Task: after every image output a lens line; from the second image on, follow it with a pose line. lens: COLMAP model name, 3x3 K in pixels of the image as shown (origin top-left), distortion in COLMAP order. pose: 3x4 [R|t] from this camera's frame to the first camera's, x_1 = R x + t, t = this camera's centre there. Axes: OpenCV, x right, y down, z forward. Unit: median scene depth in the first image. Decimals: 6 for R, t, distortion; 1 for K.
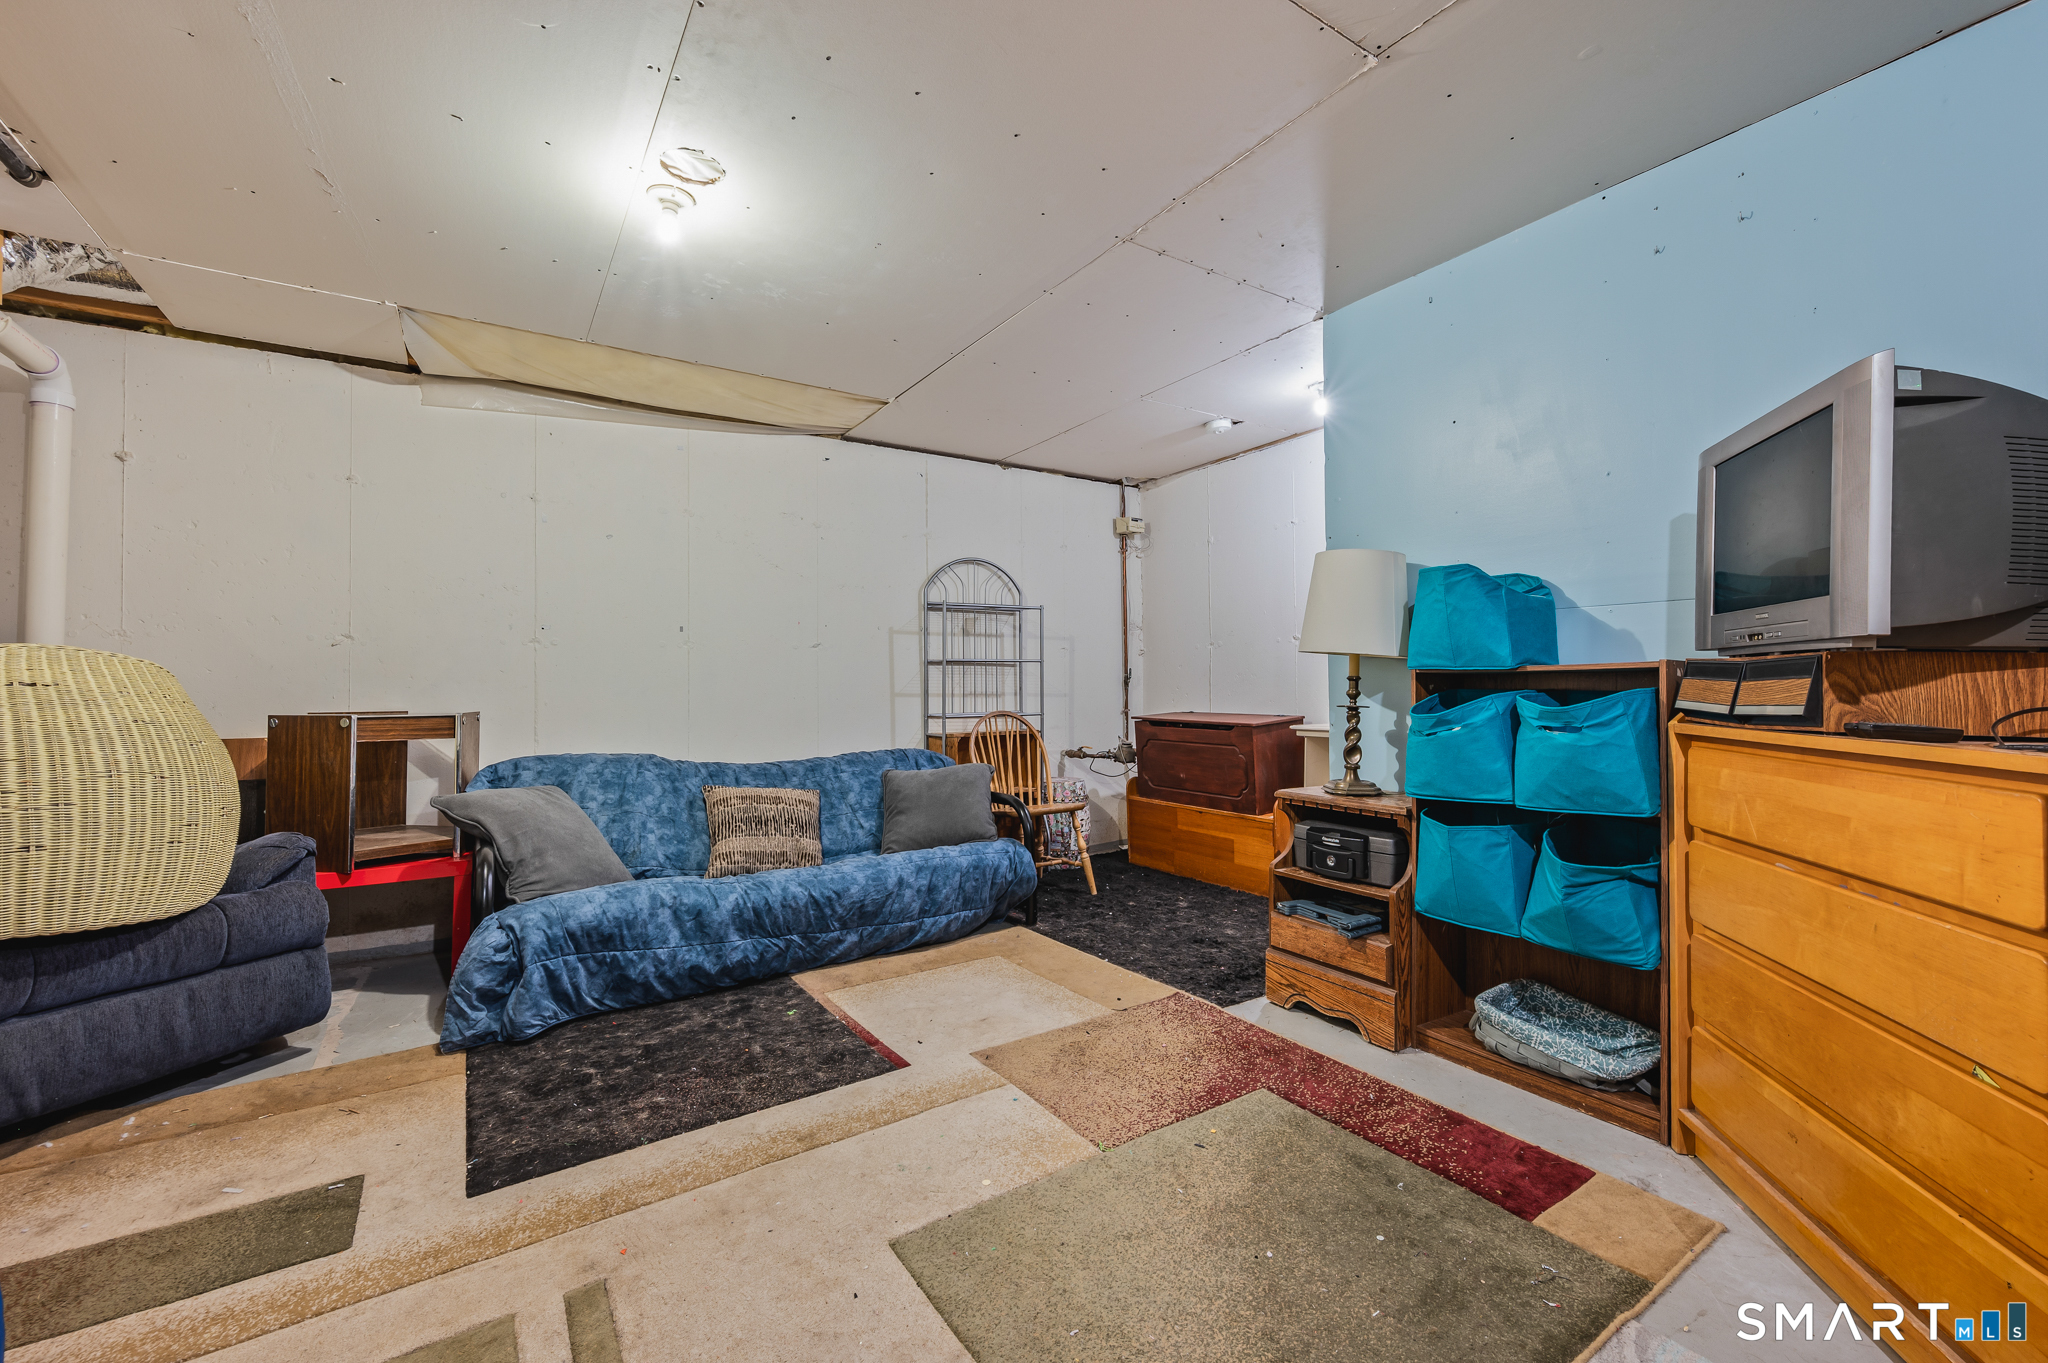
lens RADIAL K [[810.3, 0, 1027.6], [0, 810.3, 675.3], [0, 0, 1]] dist [0.000482, -0.000170]
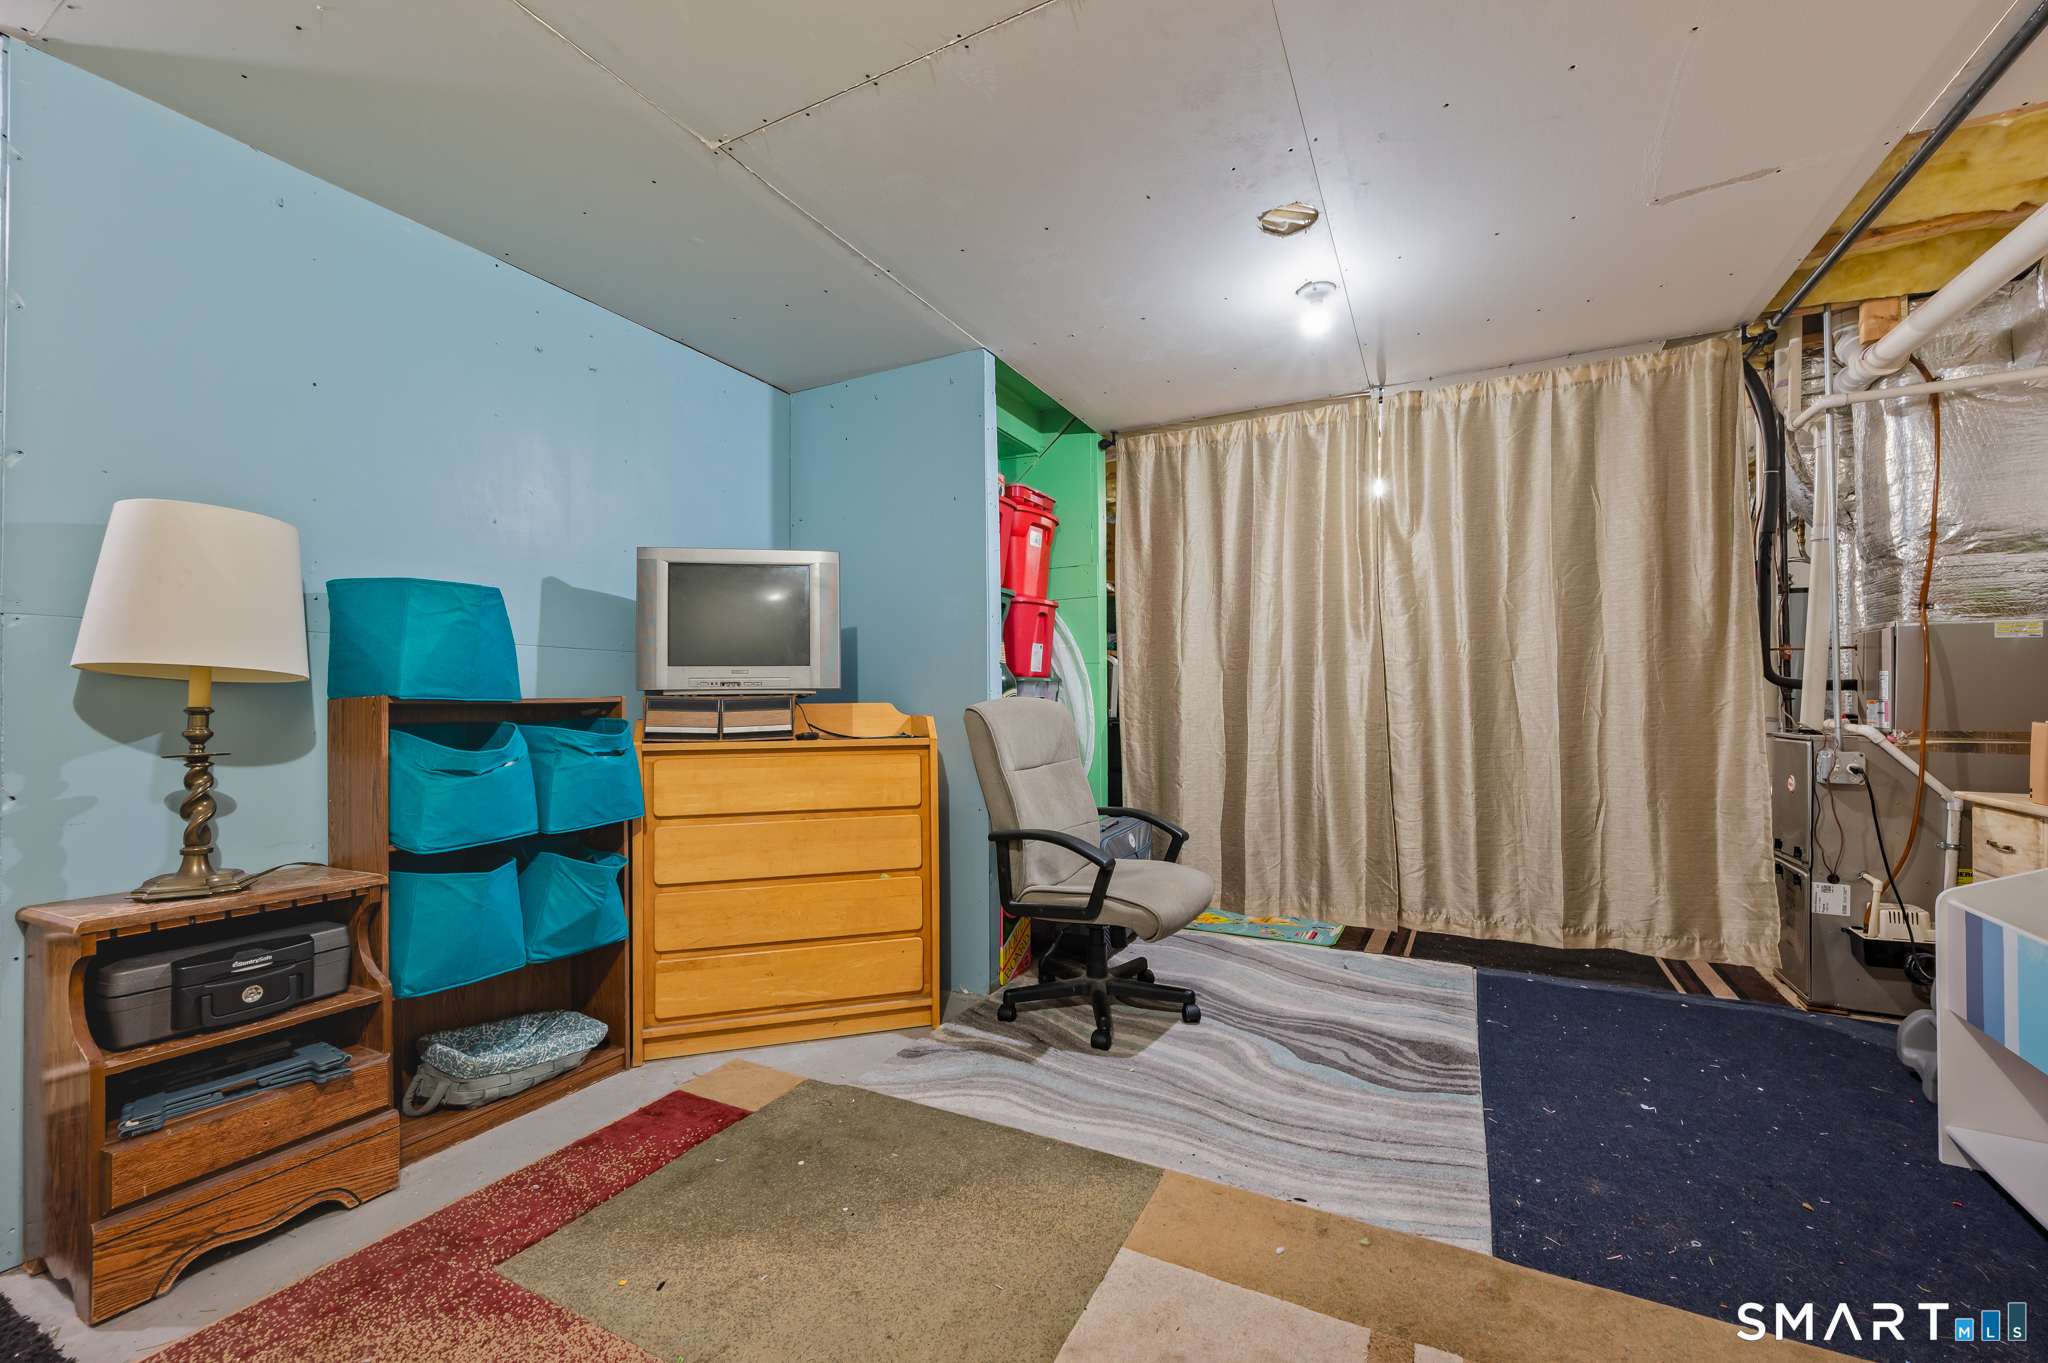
lens RADIAL K [[817.4, 0, 1049.9], [0, 817.4, 685.4], [0, 0, 1]] dist [-0.000247, -0.000002]
pose [[-0.499611, 0.027317, 0.865819, -0.631211], [-0.001514, 0.999474, -0.032407, 0.004940], [-0.866249, -0.017502, -0.499307, 0.965437]]
